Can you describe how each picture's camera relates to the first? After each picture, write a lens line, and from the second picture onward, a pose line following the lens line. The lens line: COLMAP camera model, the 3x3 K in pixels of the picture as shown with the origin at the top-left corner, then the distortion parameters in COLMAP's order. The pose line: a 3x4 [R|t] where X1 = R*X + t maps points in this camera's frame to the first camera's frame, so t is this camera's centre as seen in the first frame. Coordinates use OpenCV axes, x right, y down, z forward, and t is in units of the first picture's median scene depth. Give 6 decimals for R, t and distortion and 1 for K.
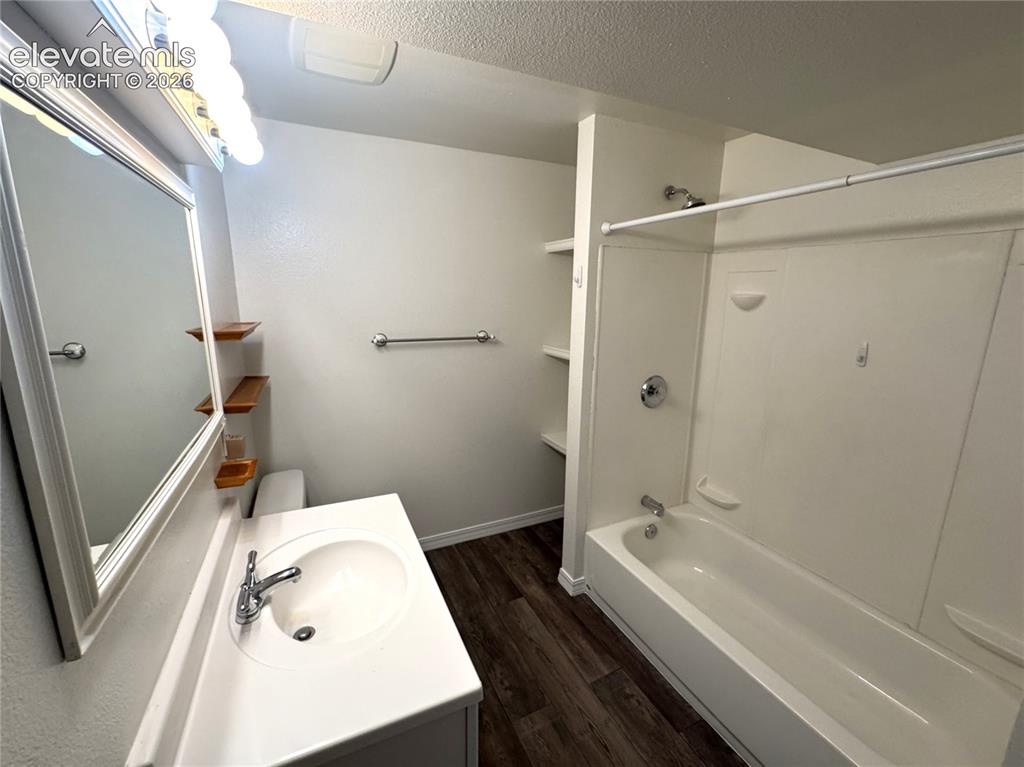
lens RADIAL K [[439.5, 0, 513.5], [0, 439.5, 383.6], [0, 0, 1]] dist [-0.001003, -0.000724]
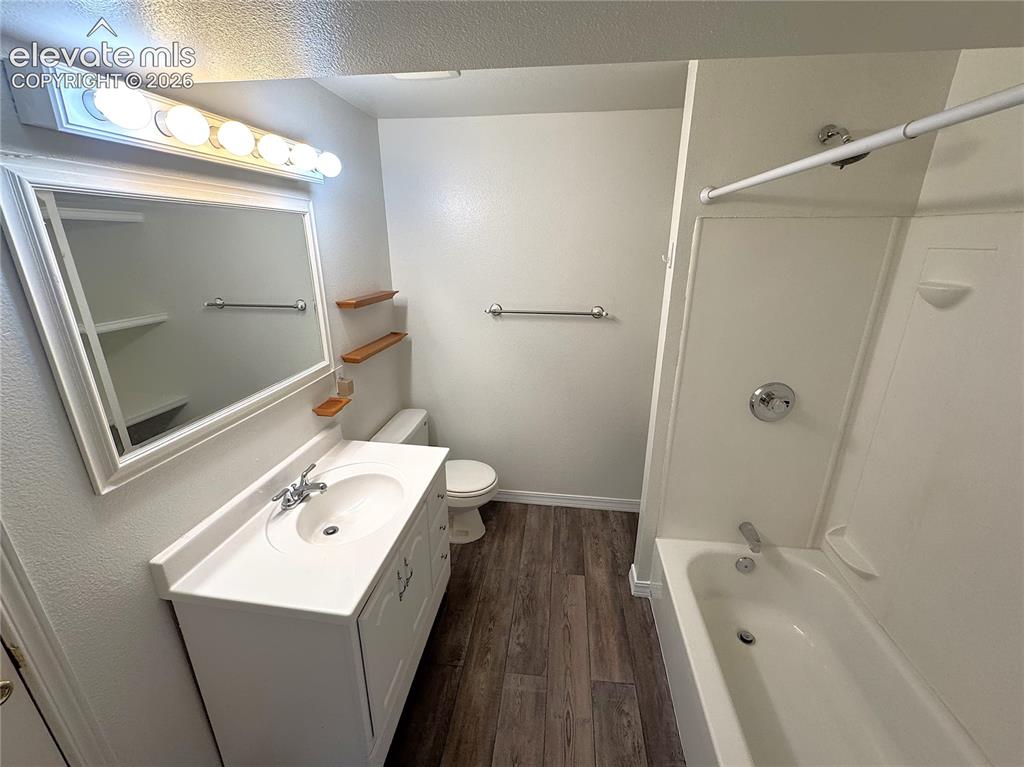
lens RADIAL K [[432.8, 0, 512.0], [0, 432.8, 383.5], [0, 0, 1]] dist [-0.000232, -0.000476]
pose [[0.834878, 0.165272, -0.525038, 0.358424], [-0.106694, 0.984358, 0.140200, -0.079300], [0.539996, -0.061032, 0.839452, 0.104220]]
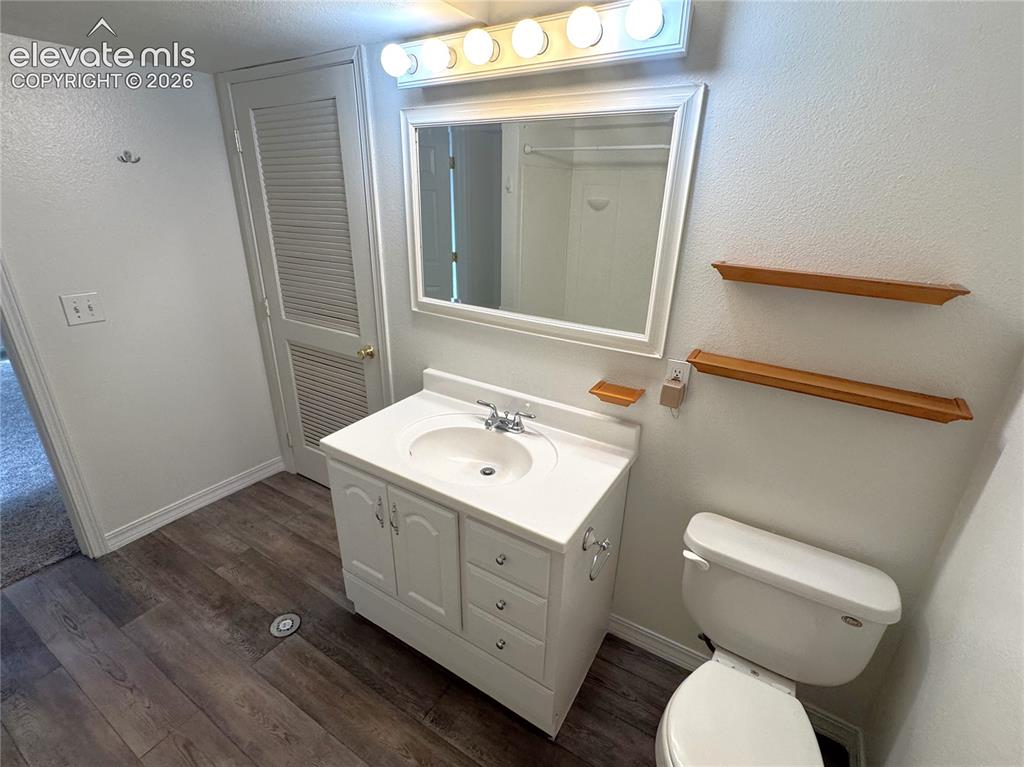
lens RADIAL K [[491.1, 0, 510.8], [0, 491.1, 378.9], [0, 0, 1]] dist [0.001124, 0.000041]
pose [[-0.853679, 0.173089, -0.491195, 0.075496], [-0.128087, 0.844406, 0.520166, -0.247465], [0.504803, 0.506970, -0.698681, 1.078294]]
